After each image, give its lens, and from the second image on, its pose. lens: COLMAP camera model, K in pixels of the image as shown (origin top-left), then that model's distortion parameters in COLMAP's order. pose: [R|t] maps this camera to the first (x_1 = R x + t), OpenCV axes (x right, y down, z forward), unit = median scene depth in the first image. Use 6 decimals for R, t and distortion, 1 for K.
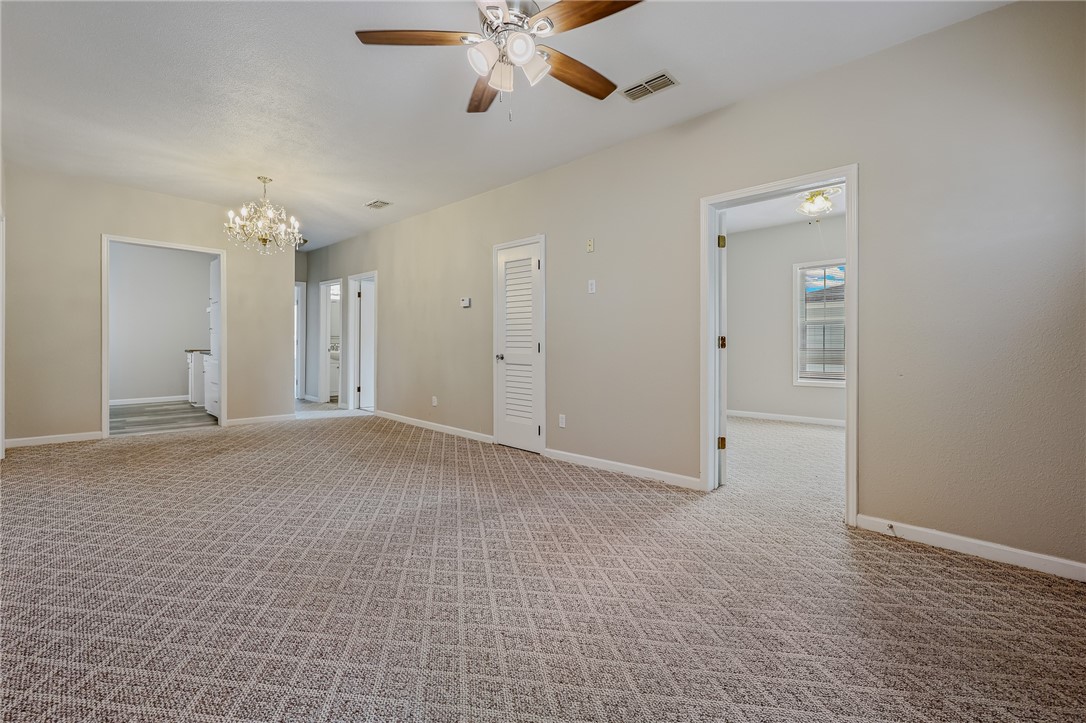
lens RADIAL K [[452.0, 0, 549.4], [0, 452.0, 350.9], [0, 0, 1]] dist [0.010087, -0.000223]
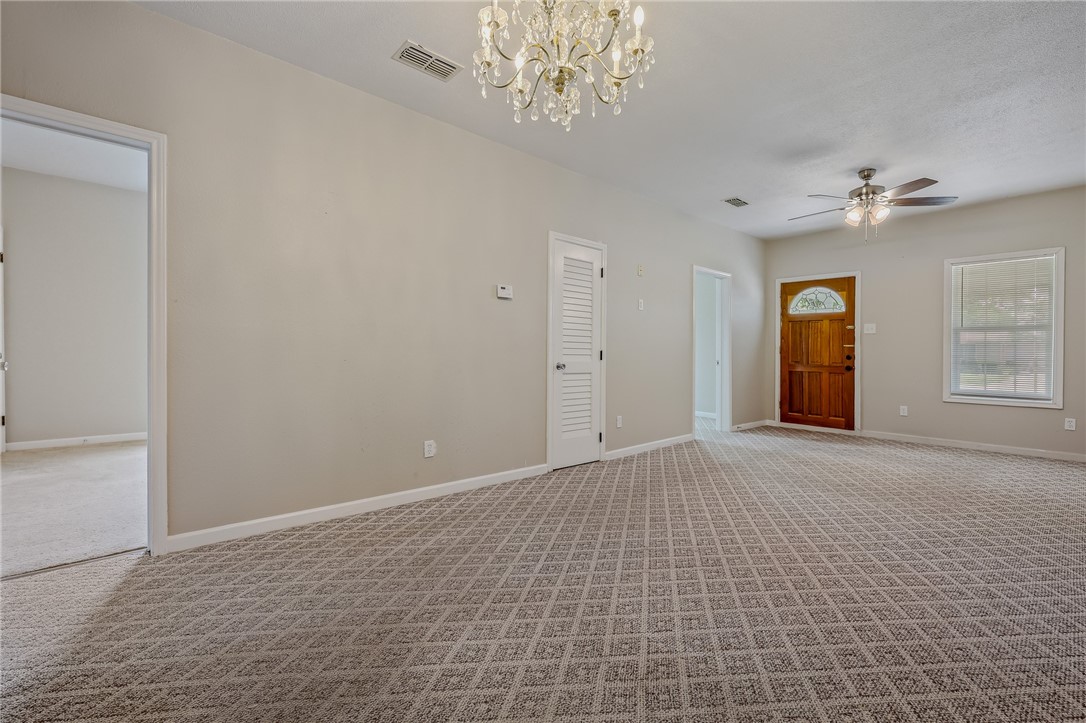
lens RADIAL K [[452.0, 0, 548.8], [0, 452.0, 361.2], [0, 0, 1]] dist [0.010087, -0.000223]
pose [[0.108781, -0.023254, 0.993794, -0.964664], [-0.001205, 0.999723, 0.023525, -0.016662], [-0.994065, -0.003757, 0.108723, 0.937829]]
